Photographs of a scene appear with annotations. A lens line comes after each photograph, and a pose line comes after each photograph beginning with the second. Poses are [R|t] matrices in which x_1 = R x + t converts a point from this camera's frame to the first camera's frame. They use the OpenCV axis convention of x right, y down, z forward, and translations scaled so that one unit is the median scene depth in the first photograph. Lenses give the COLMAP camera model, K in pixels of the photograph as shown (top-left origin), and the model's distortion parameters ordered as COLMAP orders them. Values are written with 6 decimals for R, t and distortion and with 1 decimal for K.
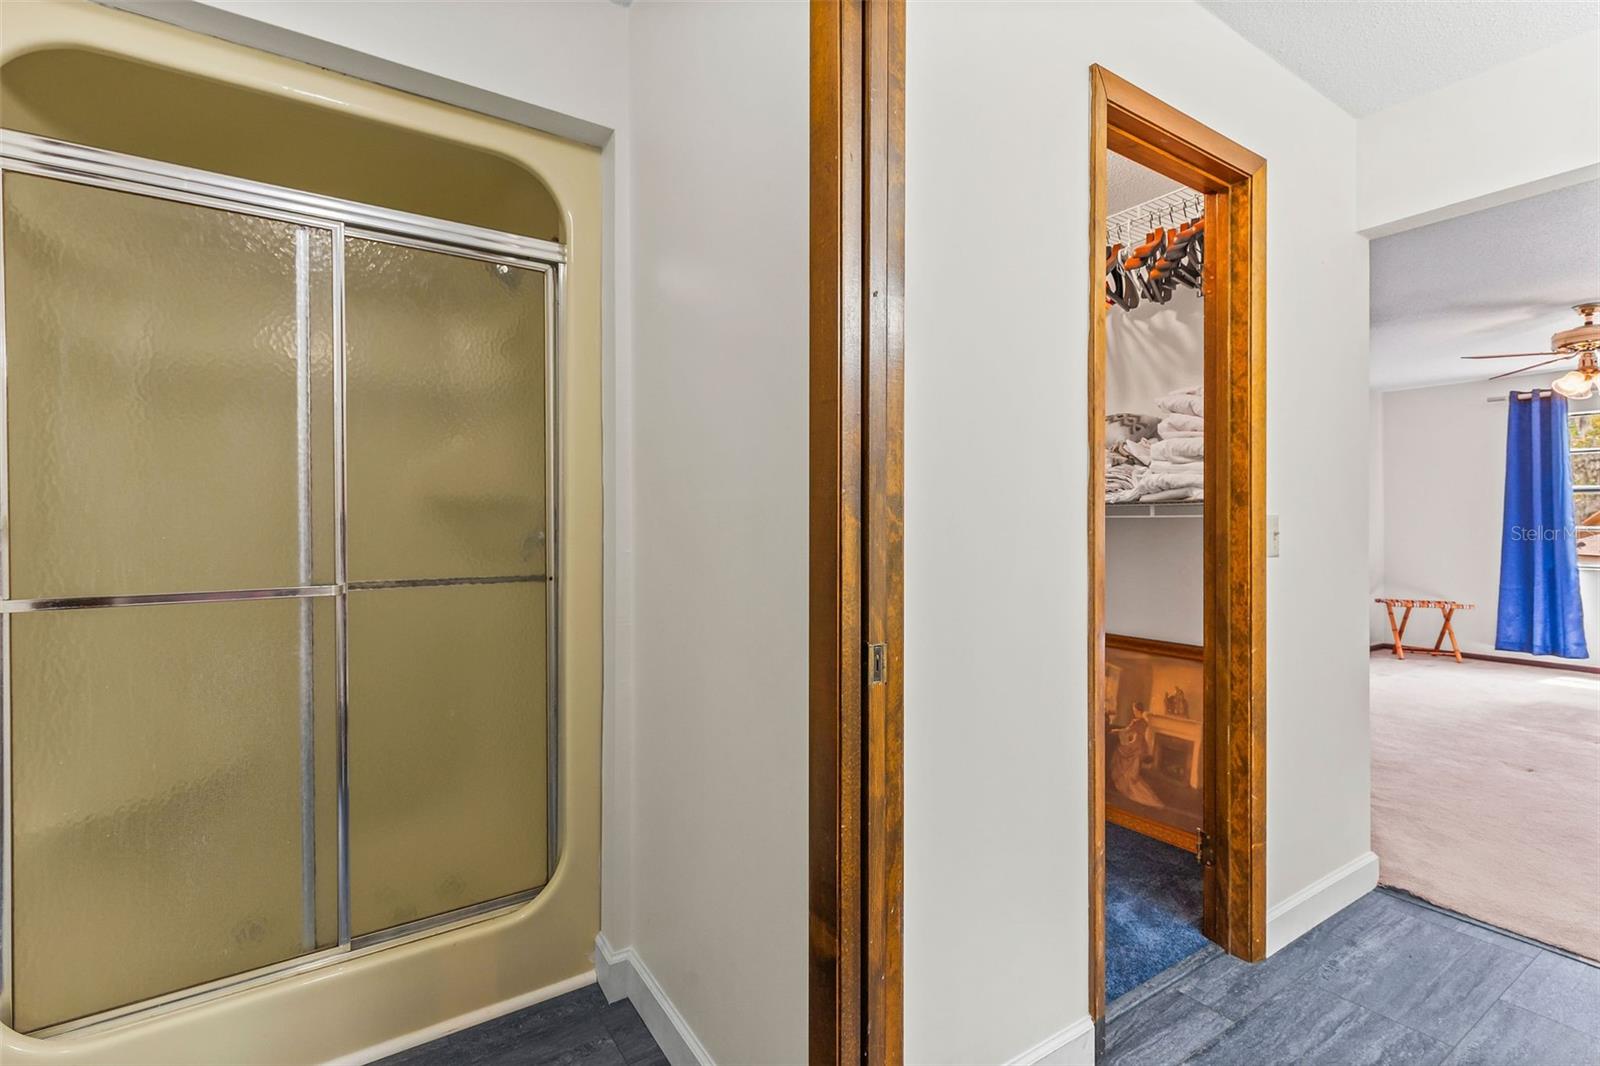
lens RADIAL K [[727.4, 0, 808.8], [0, 727.4, 526.7], [0, 0, 1]] dist [0.001542, -0.000700]
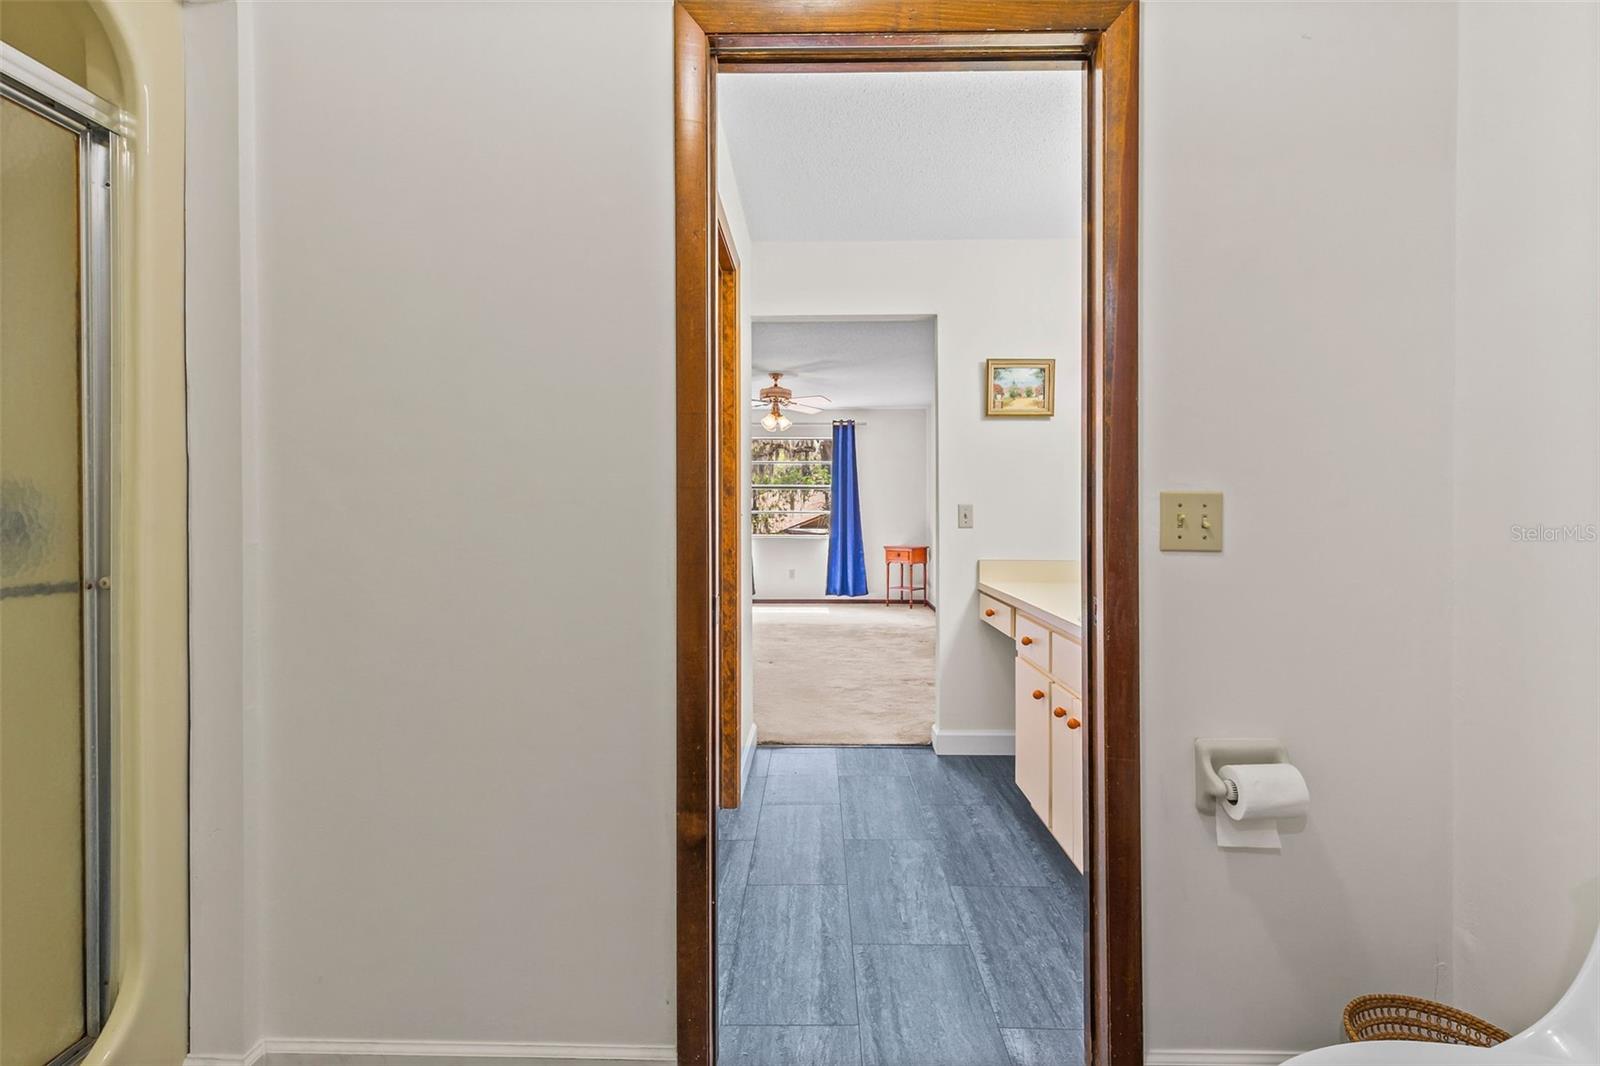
lens RADIAL K [[727.4, 0, 811.7], [0, 727.4, 509.7], [0, 0, 1]] dist [0.001542, -0.000700]
pose [[0.562384, 0.001049, 0.826875, -0.155258], [-0.000079, 0.999999, -0.001215, 0.000134], [-0.826876, 0.000617, 0.562384, 0.015517]]
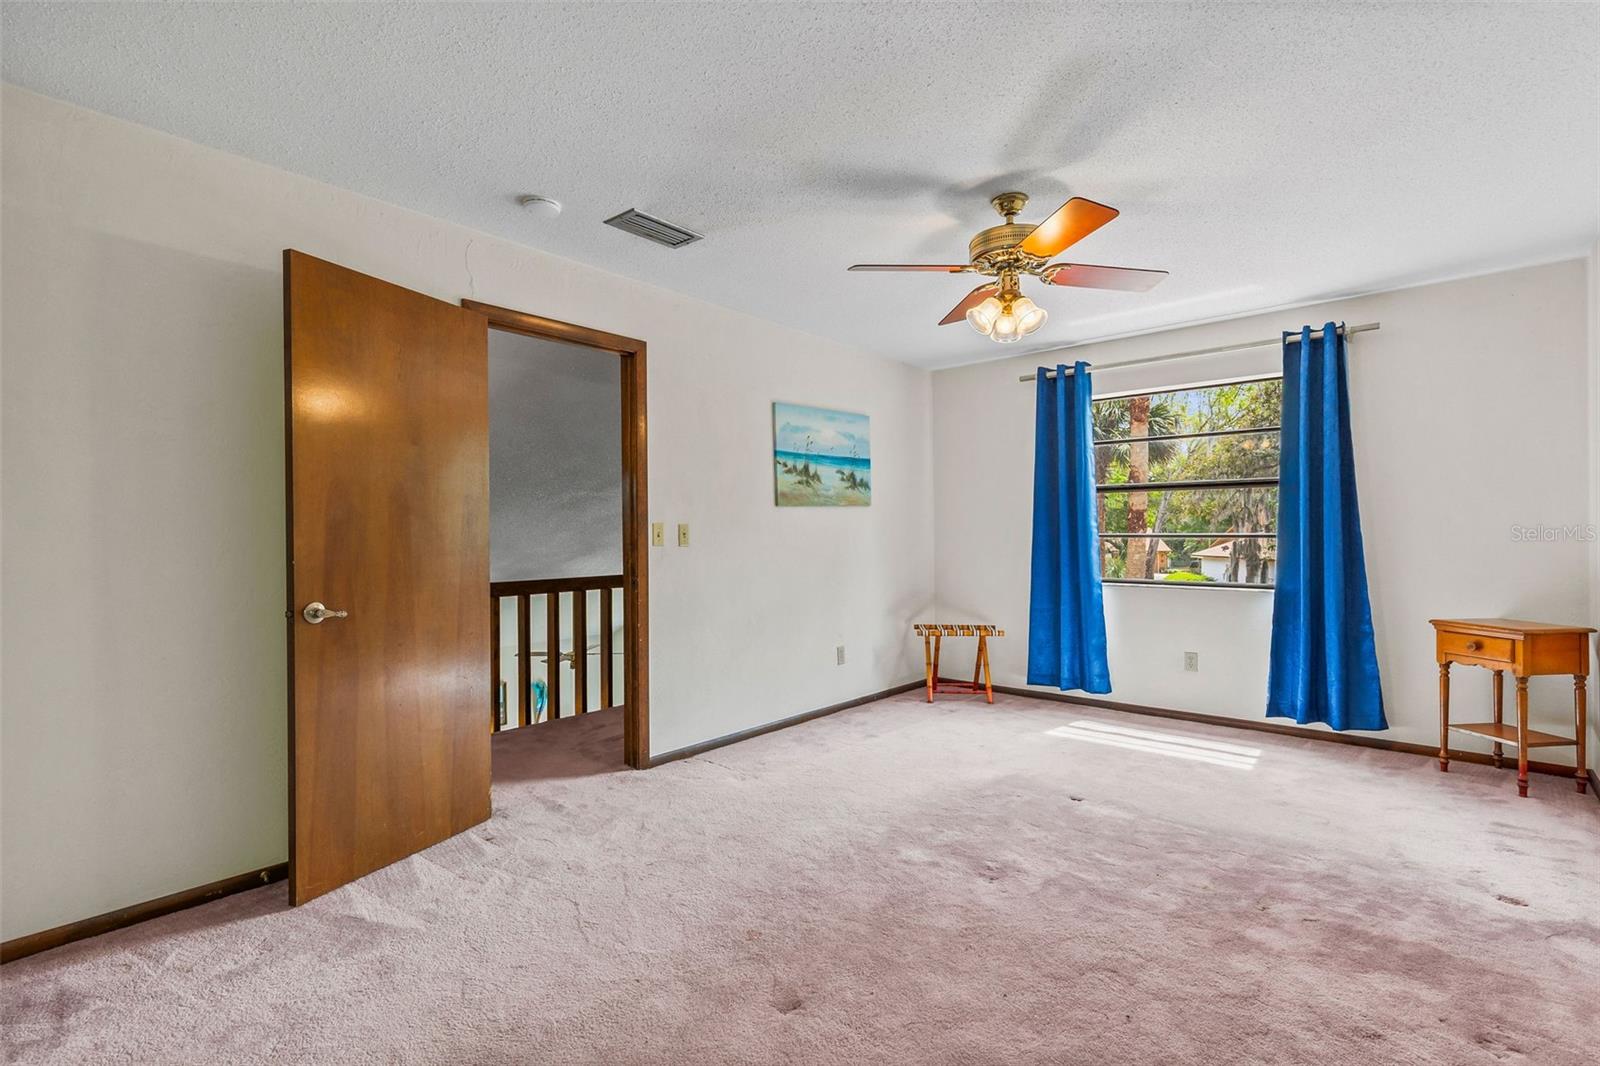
lens RADIAL K [[727.4, 0, 795.7], [0, 727.4, 542.2], [0, 0, 1]] dist [0.001542, -0.000700]
pose [[0.964335, -0.011725, 0.264424, 0.495094], [0.009209, 0.999900, 0.010751, -0.001962], [-0.264524, -0.007933, 0.964347, 0.290678]]
